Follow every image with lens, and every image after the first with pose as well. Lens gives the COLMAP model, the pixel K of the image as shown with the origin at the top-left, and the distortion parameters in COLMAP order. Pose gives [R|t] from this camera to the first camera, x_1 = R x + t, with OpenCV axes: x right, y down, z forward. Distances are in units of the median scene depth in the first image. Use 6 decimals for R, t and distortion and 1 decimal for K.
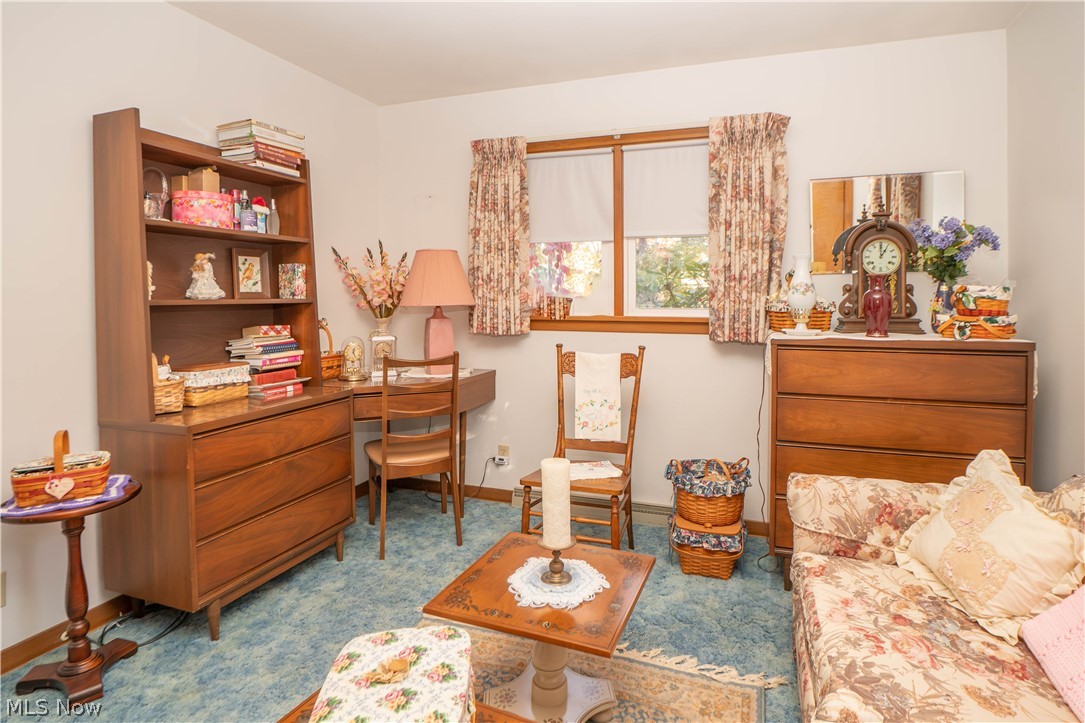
lens RADIAL K [[559.8, 0, 545.1], [0, 559.8, 294.4], [0, 0, 1]] dist [-0.041755, 0.001552]
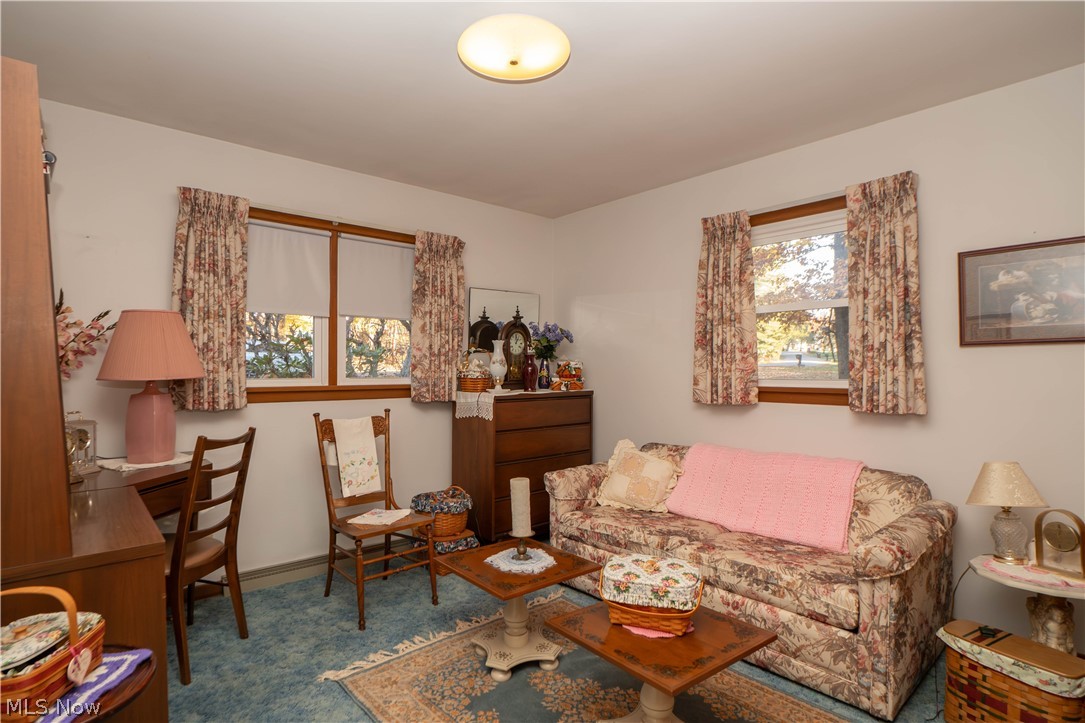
lens RADIAL K [[552.3, 0, 538.4], [0, 552.3, 361.3], [0, 0, 1]] dist [-0.045645, 0.000703]
pose [[0.482458, 0.010211, 0.875859, -0.689087], [-0.000257, 0.999934, -0.011515, 0.003152], [-0.875919, 0.005331, 0.482429, 0.139954]]
